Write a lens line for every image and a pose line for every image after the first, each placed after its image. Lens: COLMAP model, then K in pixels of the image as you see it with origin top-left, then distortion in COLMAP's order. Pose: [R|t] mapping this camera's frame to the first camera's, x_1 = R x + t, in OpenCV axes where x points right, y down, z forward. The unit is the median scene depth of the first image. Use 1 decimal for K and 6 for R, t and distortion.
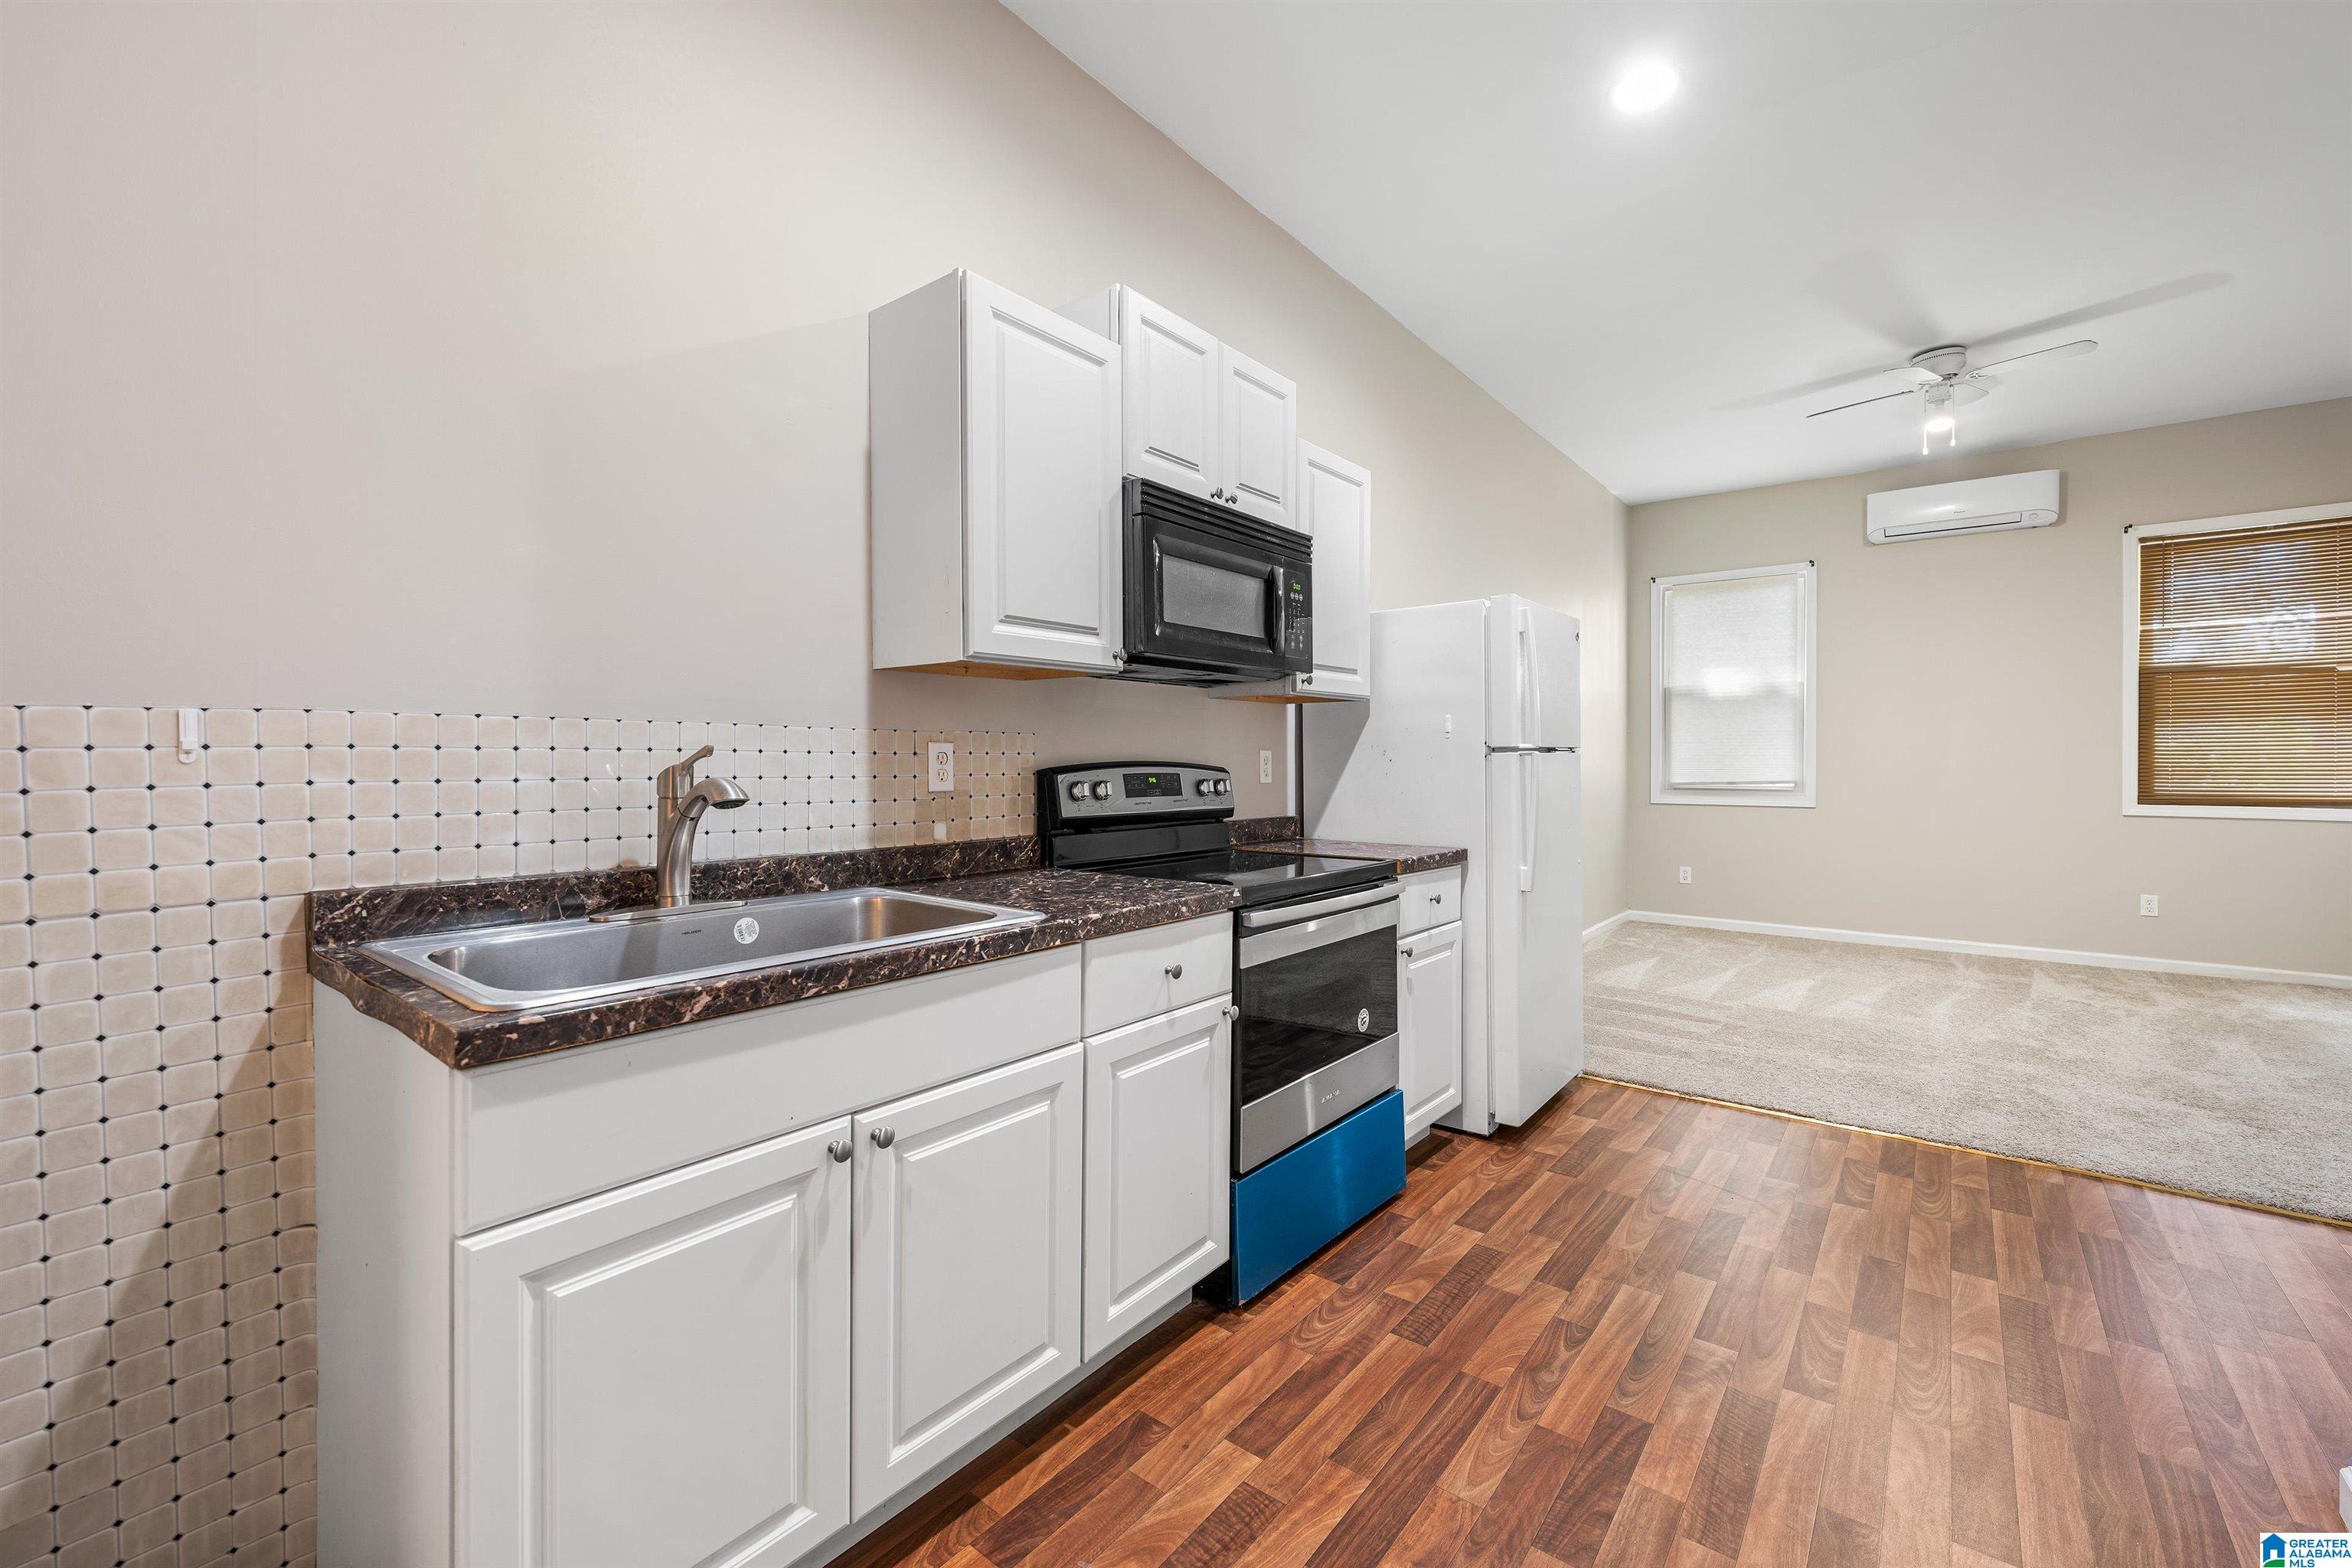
lens RADIAL K [[971.3, 0, 1177.6], [0, 971.3, 771.4], [0, 0, 1]] dist [0.000120, -0.000655]
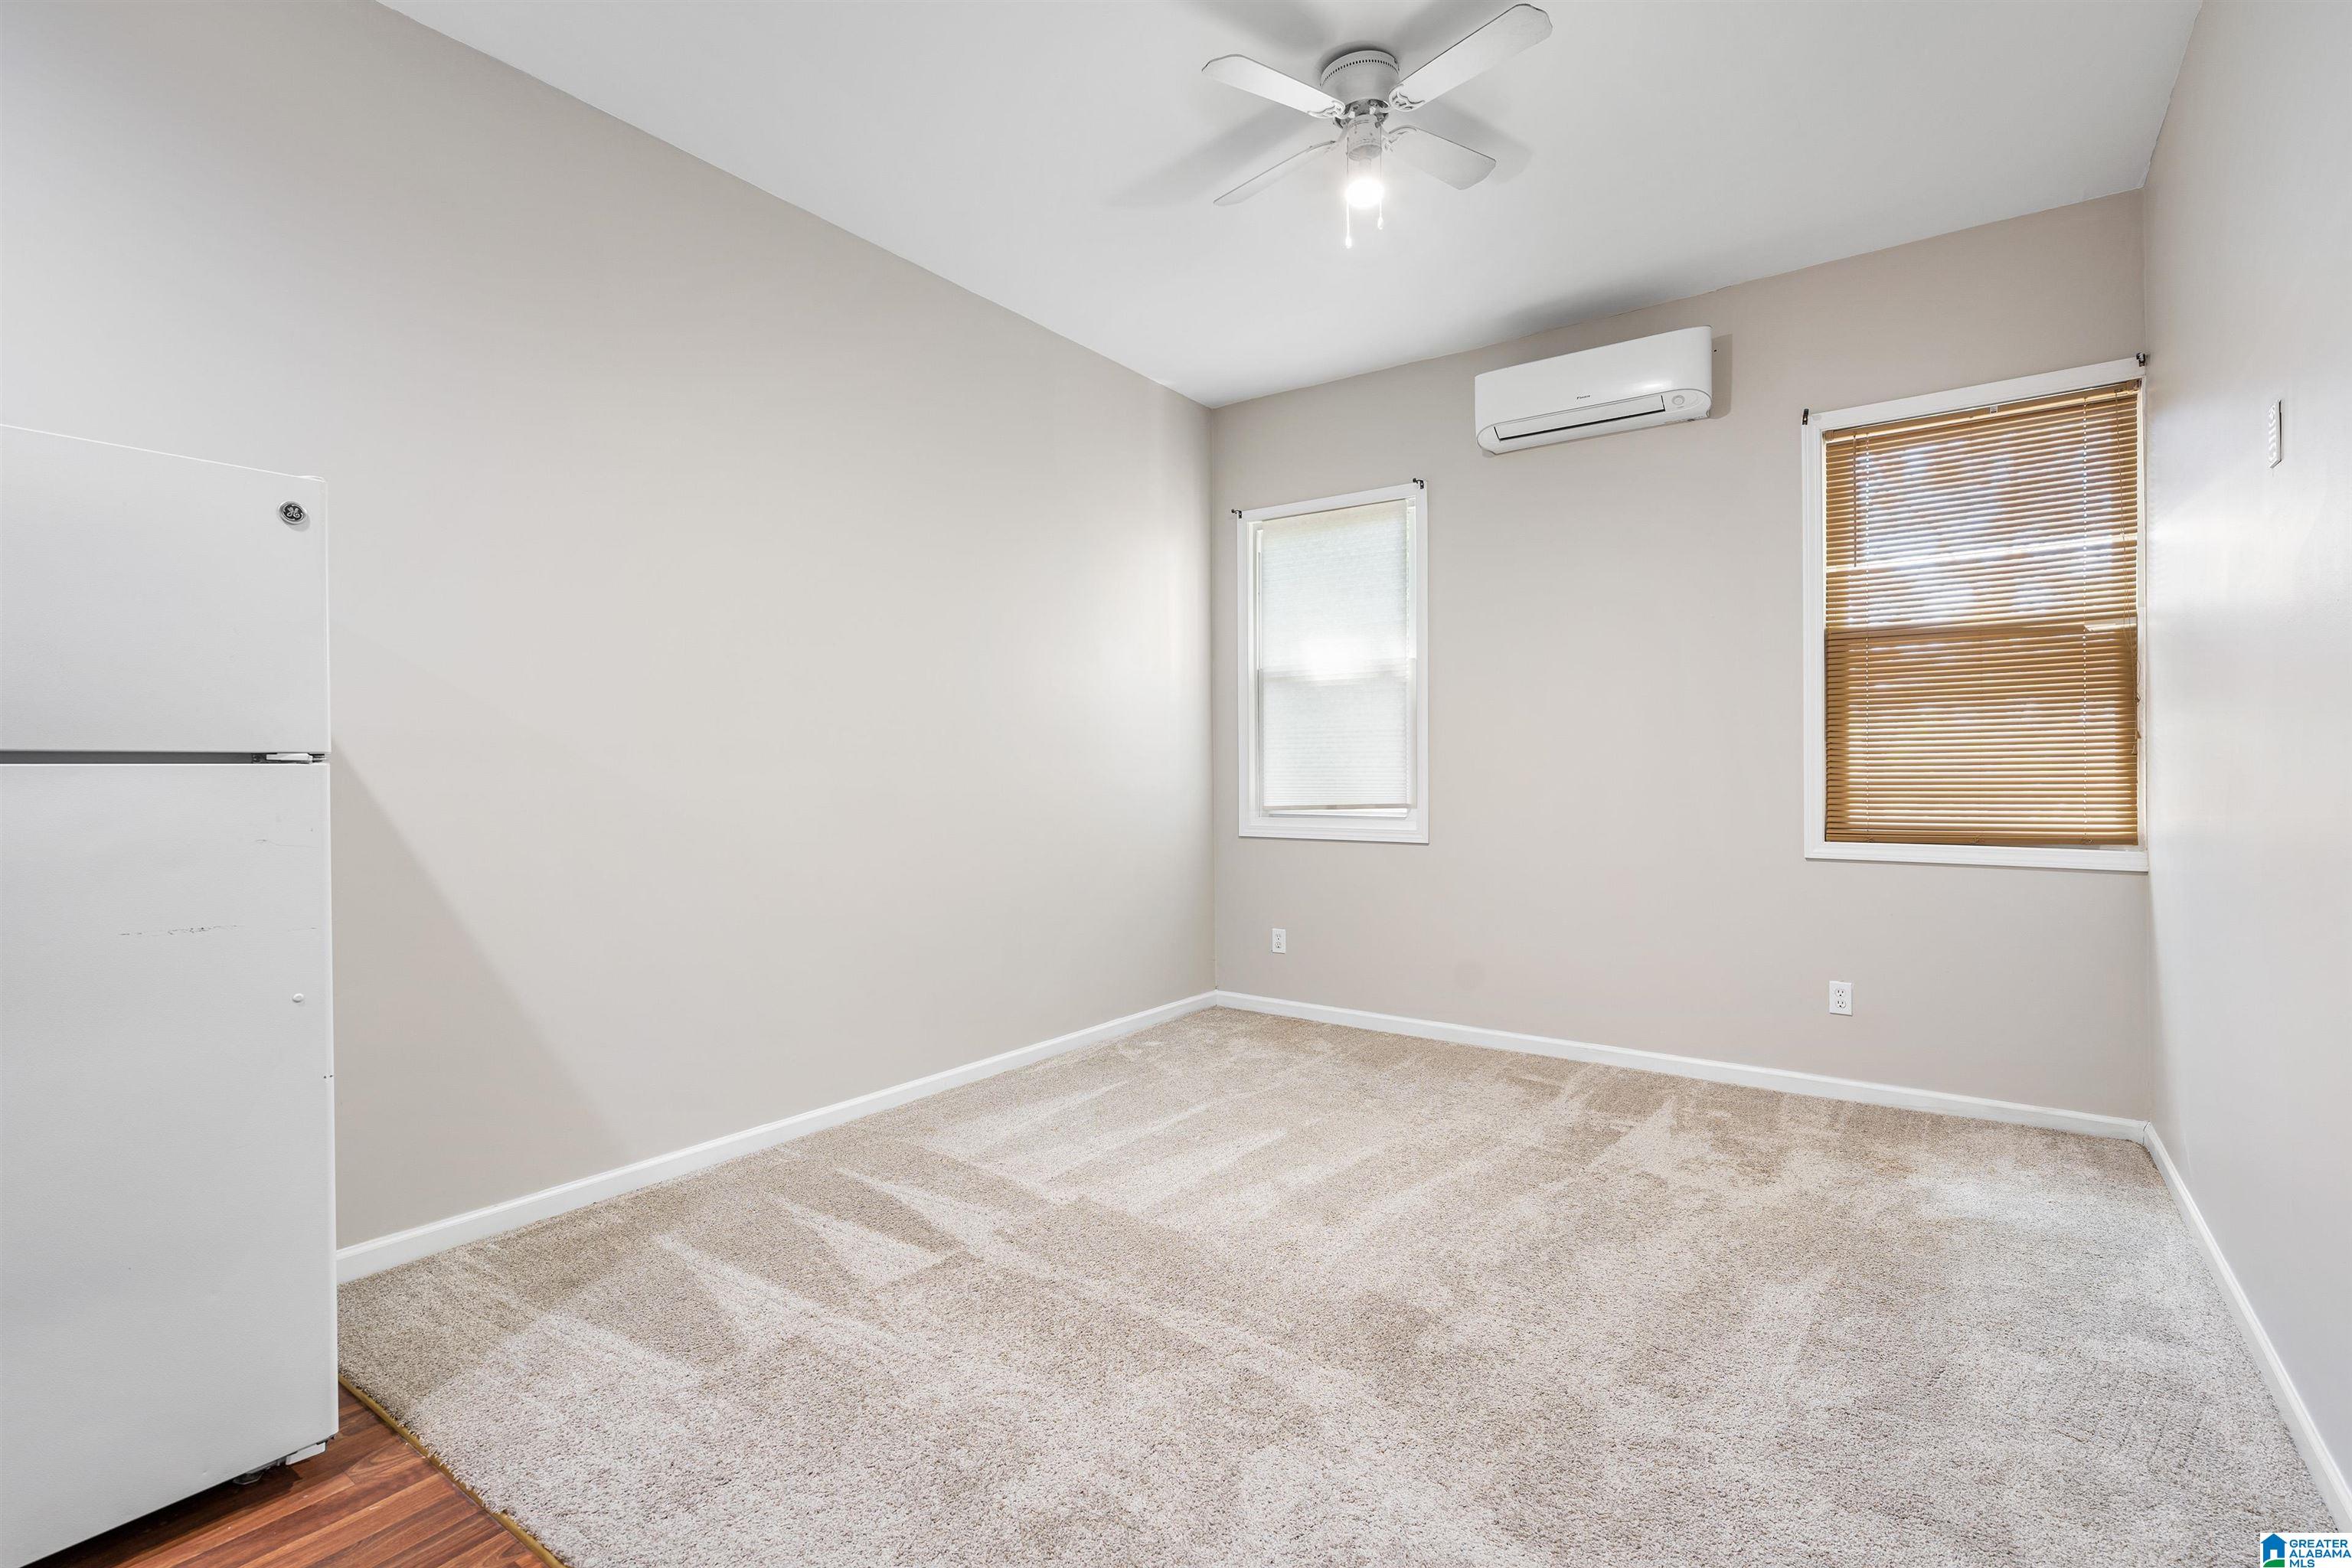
lens RADIAL K [[1088.9, 0, 1172.4], [0, 1088.9, 781.9], [0, 0, 1]] dist [0.006679, 0.000377]
pose [[0.998810, -0.002458, 0.048715, 0.509142], [0.002583, 0.999994, -0.002495, -0.005280], [-0.048708, 0.002618, 0.998810, 0.286002]]
